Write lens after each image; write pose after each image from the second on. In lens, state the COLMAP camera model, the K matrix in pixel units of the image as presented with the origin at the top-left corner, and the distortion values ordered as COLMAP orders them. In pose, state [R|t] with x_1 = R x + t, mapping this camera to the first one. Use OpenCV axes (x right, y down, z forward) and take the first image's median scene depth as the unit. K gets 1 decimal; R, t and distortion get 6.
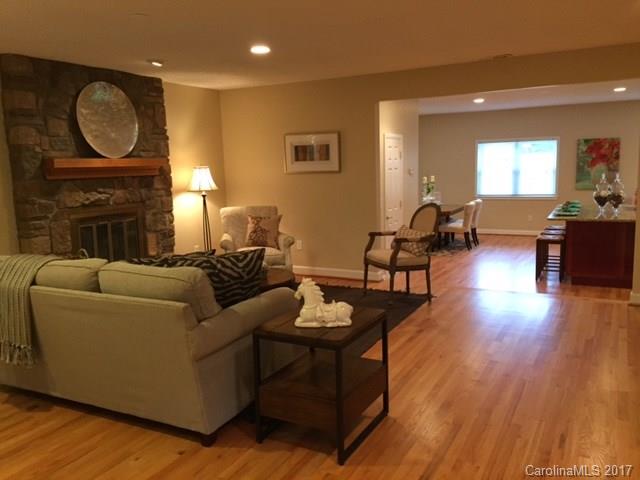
lens RADIAL K [[550.6, 0, 319.5], [0, 550.6, 238.4], [0, 0, 1]] dist [0.064897, -0.077845]
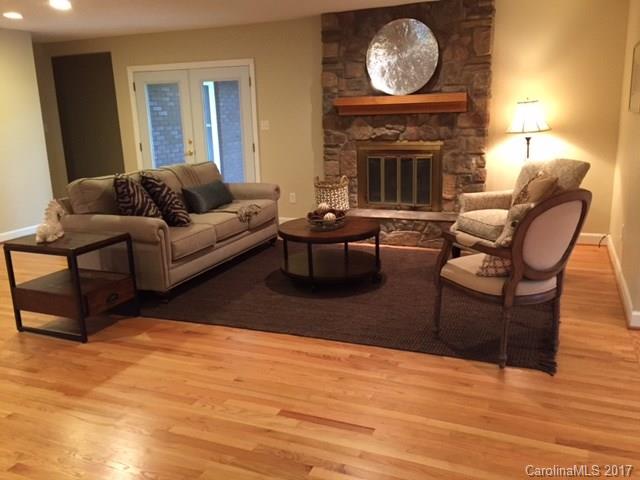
lens RADIAL K [[550.6, 0, 319.2], [0, 550.6, 240.5], [0, 0, 1]] dist [0.064897, -0.077845]
pose [[0.084564, 0.250902, -0.964312, 0.698415], [-0.109727, 0.964237, 0.241260, -0.118406], [0.990358, 0.085409, 0.109071, 0.779768]]
